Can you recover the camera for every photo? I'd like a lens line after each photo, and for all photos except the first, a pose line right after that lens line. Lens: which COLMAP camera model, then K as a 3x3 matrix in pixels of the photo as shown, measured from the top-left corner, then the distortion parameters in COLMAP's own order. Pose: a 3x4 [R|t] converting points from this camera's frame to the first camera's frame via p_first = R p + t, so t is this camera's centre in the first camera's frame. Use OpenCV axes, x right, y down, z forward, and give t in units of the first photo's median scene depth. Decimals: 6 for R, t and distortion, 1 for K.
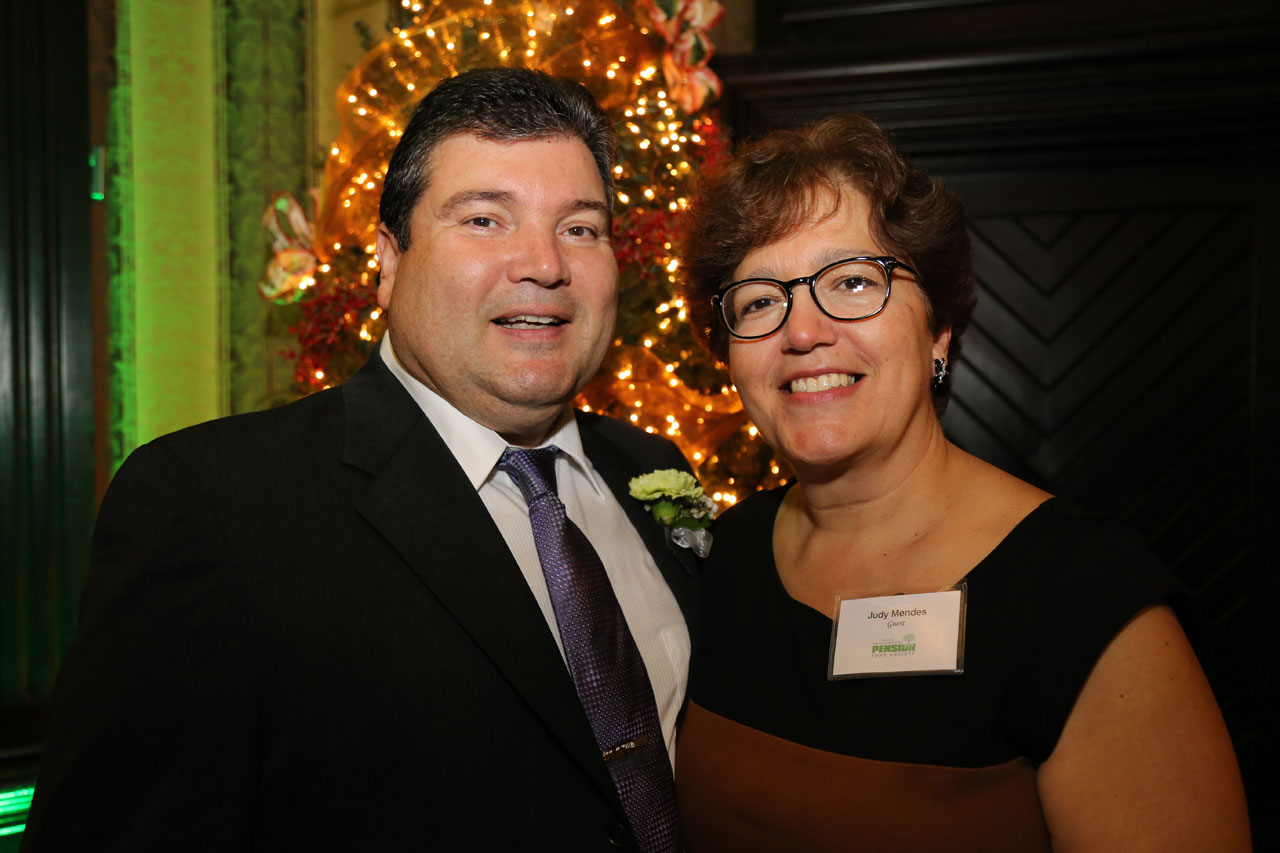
lens RADIAL K [[1104.1, 0, 639.1], [0, 1104.1, 444.0], [0, 0, 1]] dist [-0.040374, 0.067282]
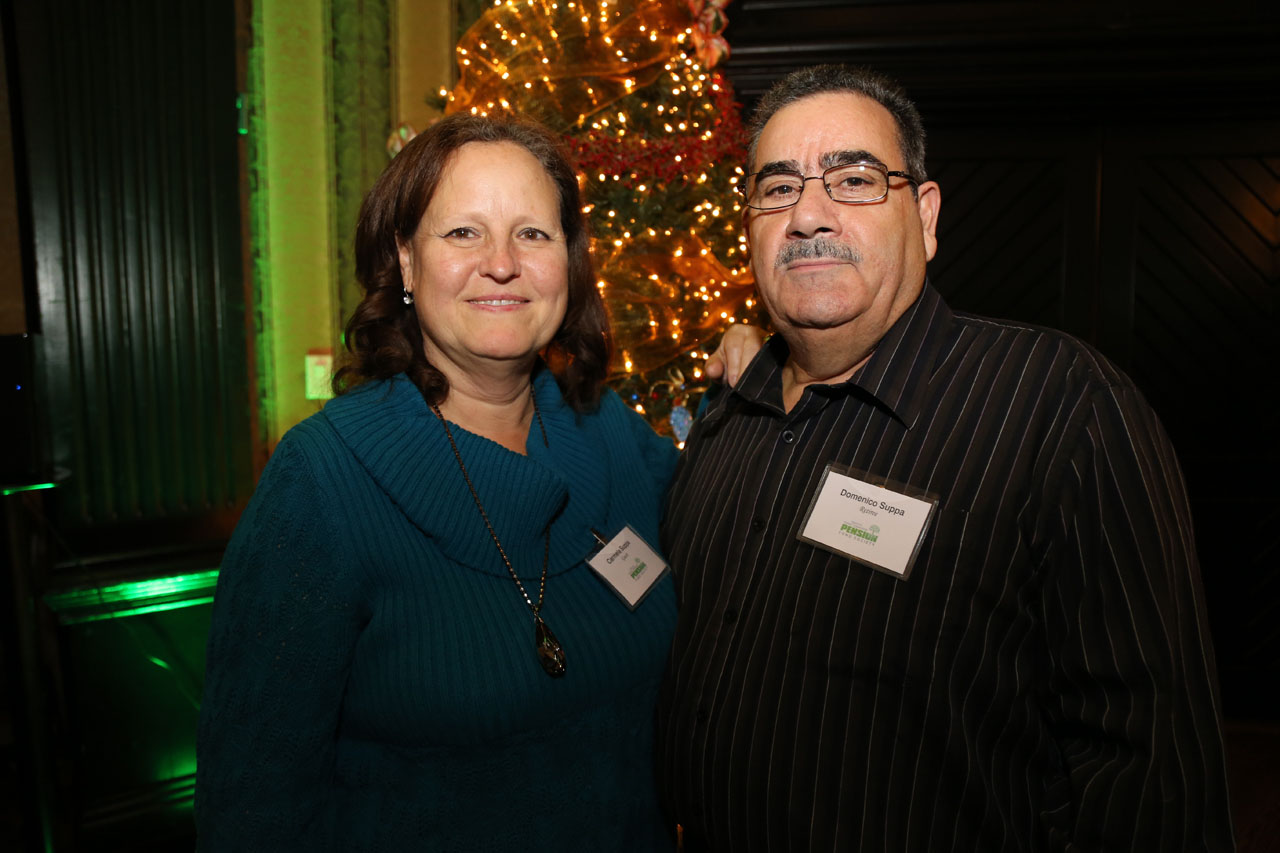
lens RADIAL K [[854.7, 0, 642.7], [0, 854.7, 434.8], [0, 0, 1]] dist [-0.118108, 0.055342]
pose [[0.996275, -0.009843, 0.085666, -0.100686], [0.001444, 0.995228, 0.097563, 0.039536], [-0.086218, -0.097076, 0.991536, -0.053668]]
